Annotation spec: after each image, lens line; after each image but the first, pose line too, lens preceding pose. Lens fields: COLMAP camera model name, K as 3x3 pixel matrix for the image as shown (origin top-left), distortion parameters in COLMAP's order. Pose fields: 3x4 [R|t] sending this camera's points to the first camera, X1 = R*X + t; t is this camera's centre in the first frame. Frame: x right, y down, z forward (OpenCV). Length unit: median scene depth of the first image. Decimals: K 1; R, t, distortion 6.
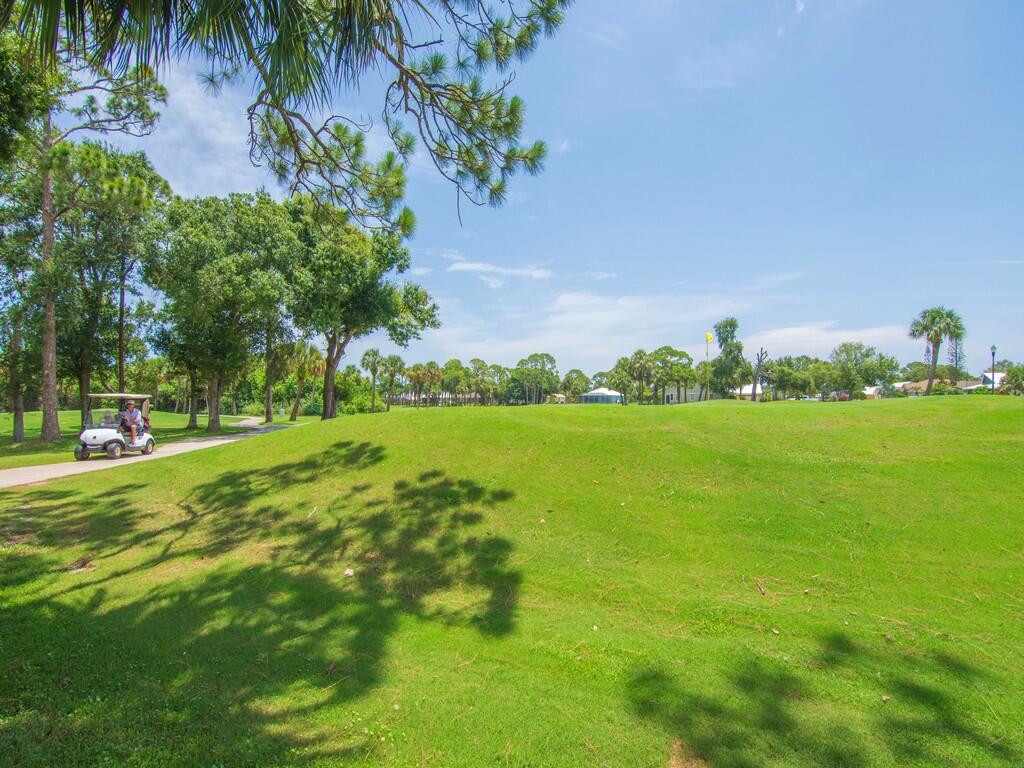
lens RADIAL K [[493.7, 0, 512.2], [0, 493.7, 389.4], [0, 0, 1]] dist [-0.009556, -0.007925]
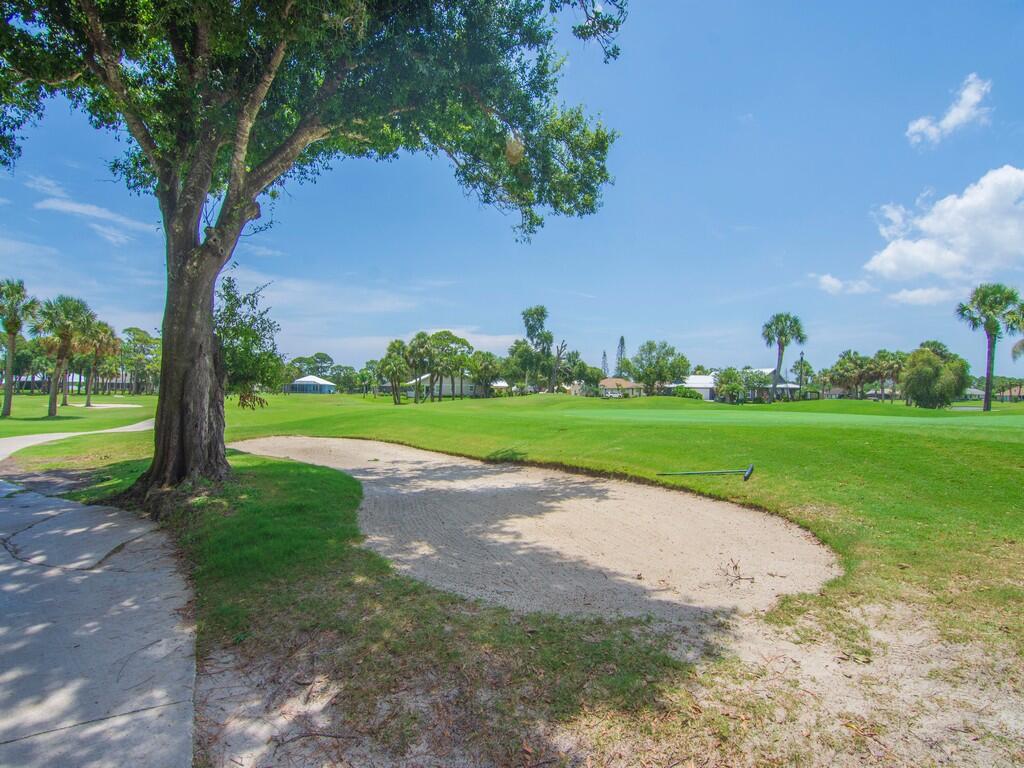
lens RADIAL K [[493.7, 0, 514.5], [0, 493.7, 385.1], [0, 0, 1]] dist [-0.009556, -0.007925]
pose [[0.790422, 0.022532, 0.612148, -0.070703], [-0.028839, 0.999584, 0.000445, 0.002798], [-0.611884, -0.018005, 0.790743, 0.126271]]
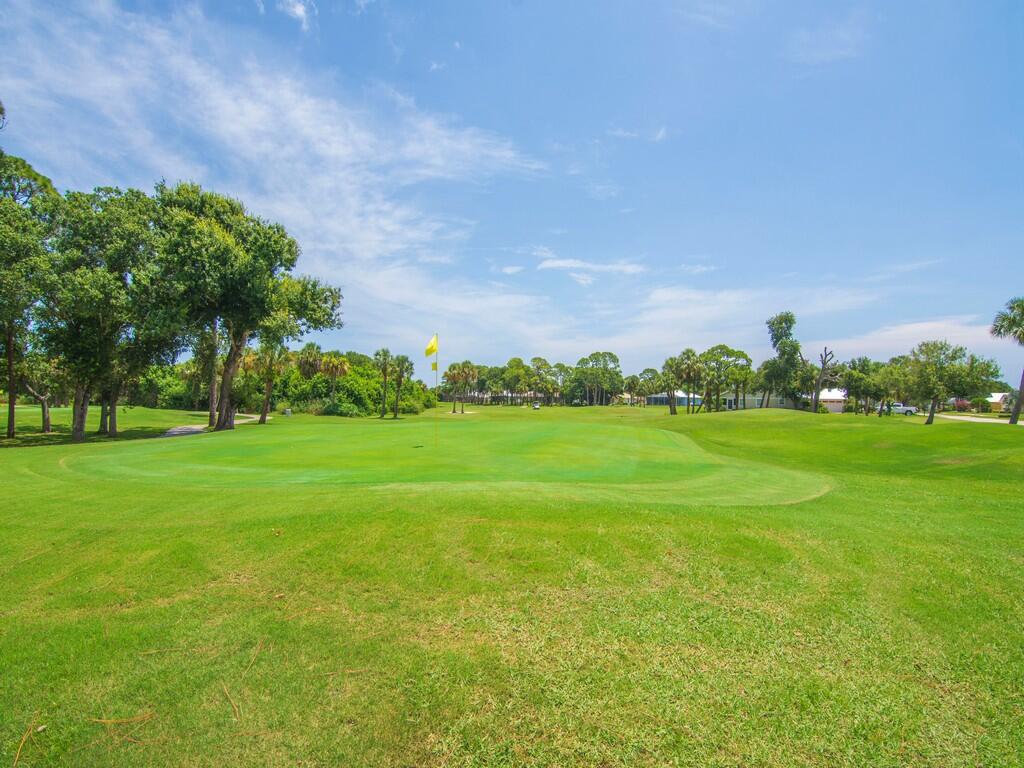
lens RADIAL K [[493.7, 0, 513.1], [0, 493.7, 390.2], [0, 0, 1]] dist [-0.009556, -0.007925]
pose [[0.983809, 0.015366, -0.178559, 0.057664], [-0.014079, 0.999865, 0.008472, -0.004622], [0.178665, -0.005821, 0.983893, 0.034263]]
